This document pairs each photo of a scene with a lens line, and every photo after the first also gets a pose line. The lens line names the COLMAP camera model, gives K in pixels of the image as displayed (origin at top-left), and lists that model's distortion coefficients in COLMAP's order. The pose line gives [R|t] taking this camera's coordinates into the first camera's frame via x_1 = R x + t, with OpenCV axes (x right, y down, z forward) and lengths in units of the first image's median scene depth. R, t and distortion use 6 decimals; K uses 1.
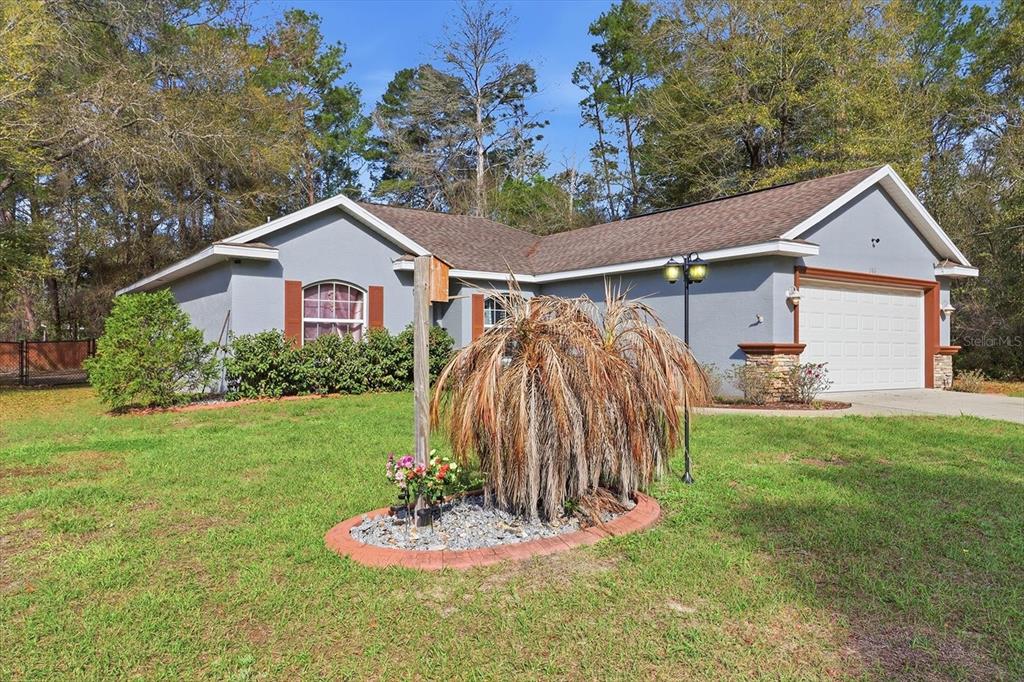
lens RADIAL K [[592.0, 0, 512.0], [0, 592.0, 341.0], [0, 0, 1]] dist [0.001531, -0.000238]
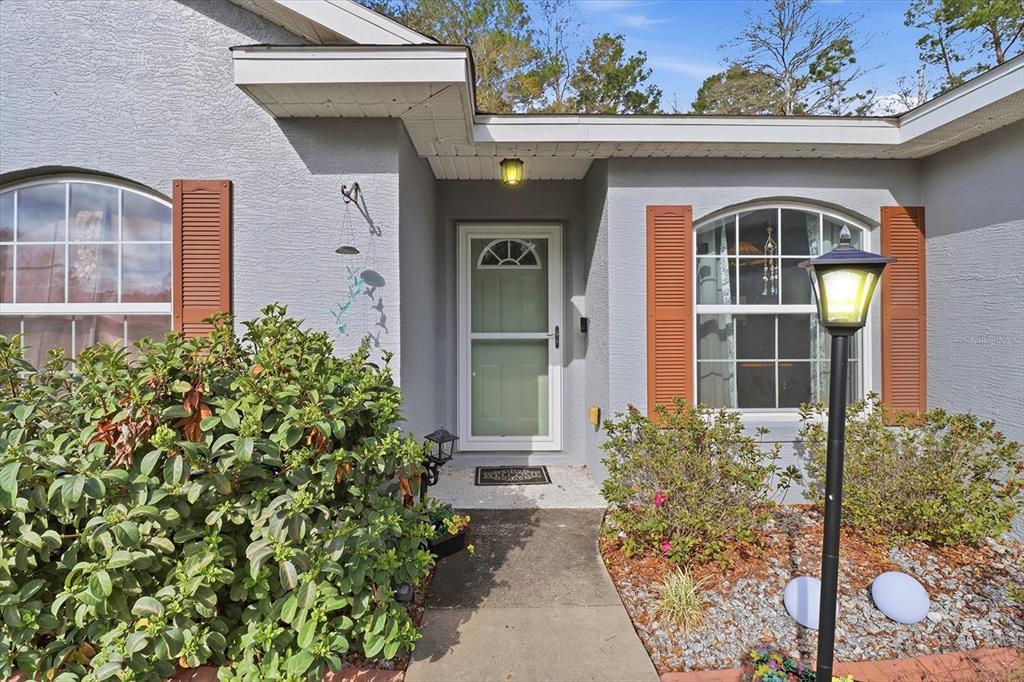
lens RADIAL K [[484.9, 0, 506.7], [0, 484.9, 322.8], [0, 0, 1]] dist [0.002633, -0.015254]
pose [[0.830442, -0.011844, -0.556979, 0.010831], [0.017001, 0.999847, 0.004086, -0.020627], [0.556846, -0.012862, 0.830516, 0.714624]]
